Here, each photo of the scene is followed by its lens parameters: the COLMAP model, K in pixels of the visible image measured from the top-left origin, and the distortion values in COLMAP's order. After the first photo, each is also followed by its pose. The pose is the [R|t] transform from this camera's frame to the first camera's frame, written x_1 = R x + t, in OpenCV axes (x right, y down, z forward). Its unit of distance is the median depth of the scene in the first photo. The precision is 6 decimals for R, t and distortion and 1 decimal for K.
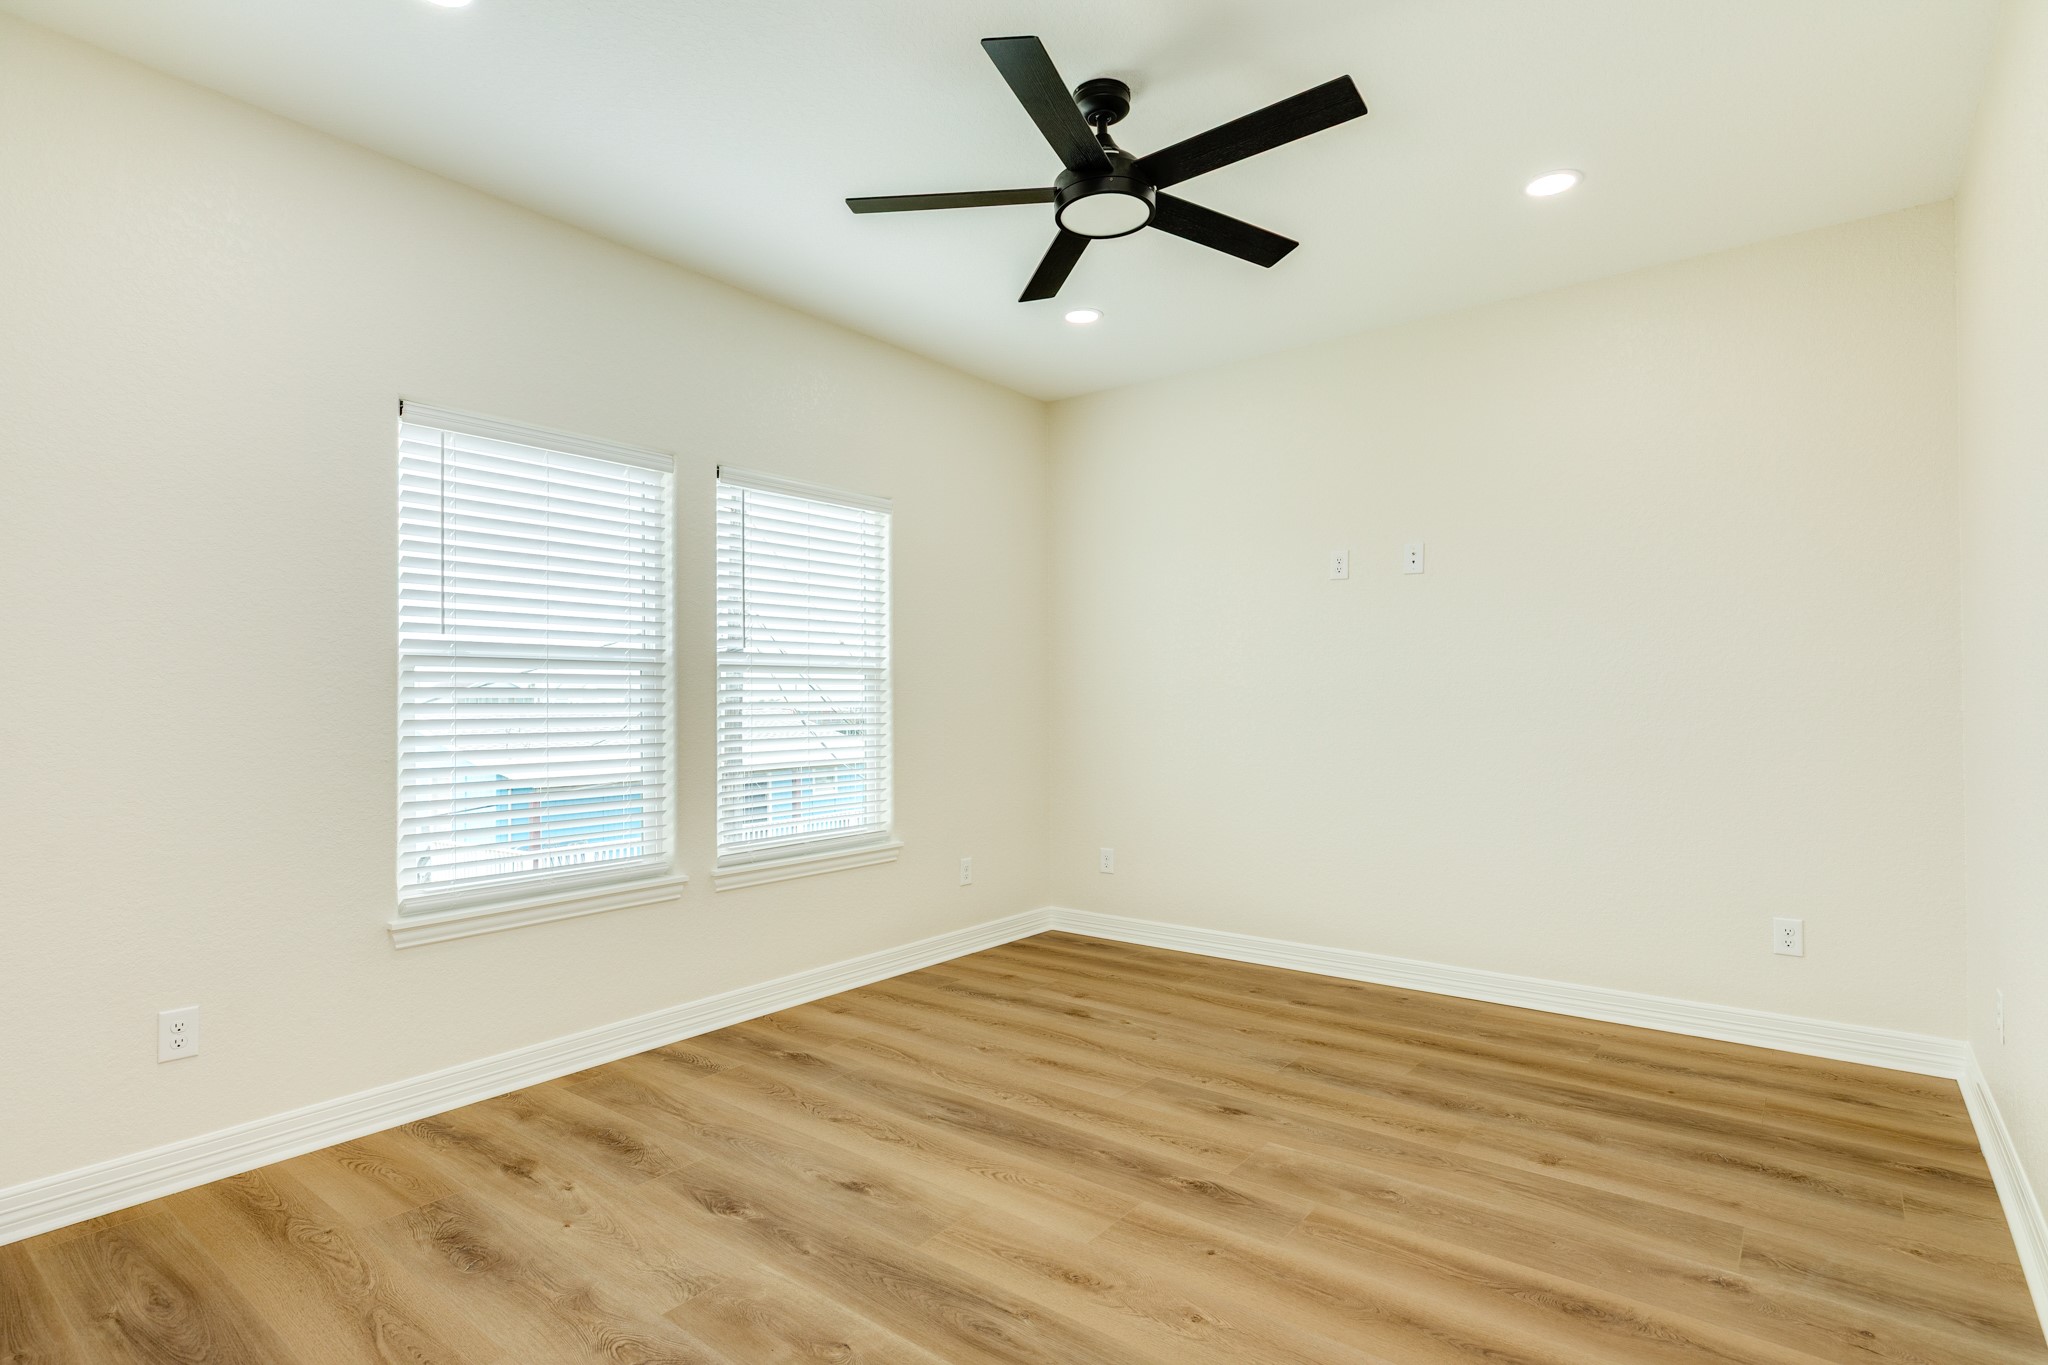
lens RADIAL K [[1032.2, 0, 1019.3], [0, 1032.2, 689.2], [0, 0, 1]] dist [-0.001198, -0.000740]
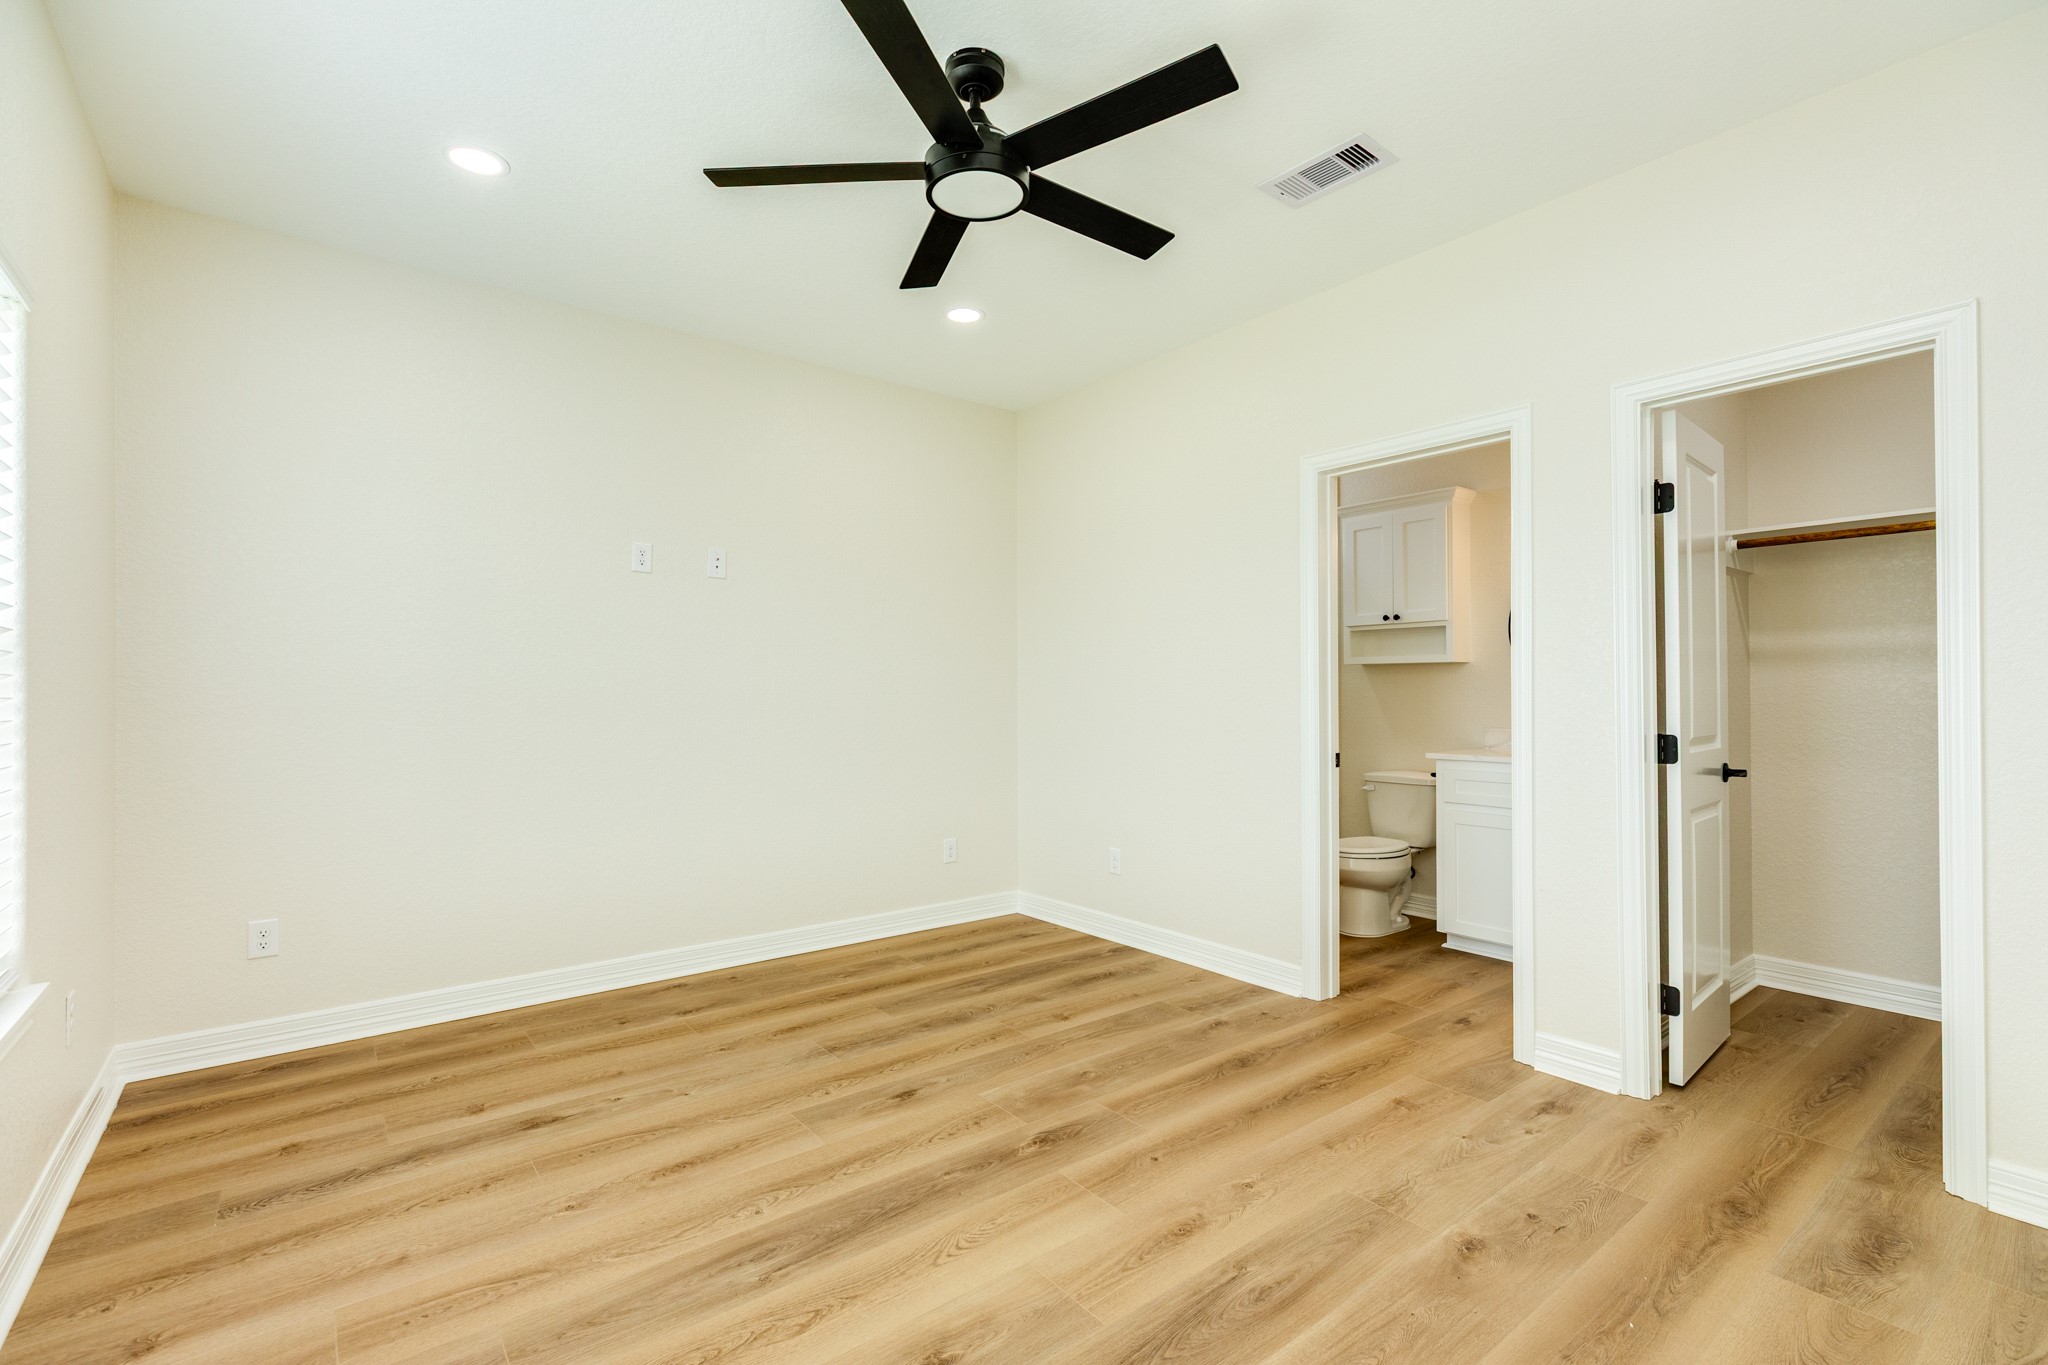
lens RADIAL K [[917.8, 0, 1026.2], [0, 917.8, 682.3], [0, 0, 1]] dist [0.009629, -0.001541]
pose [[0.229874, 0.017479, 0.973064, -0.631638], [-0.010346, 0.999826, -0.015516, 0.009797], [-0.973166, -0.006500, 0.230014, 0.639692]]
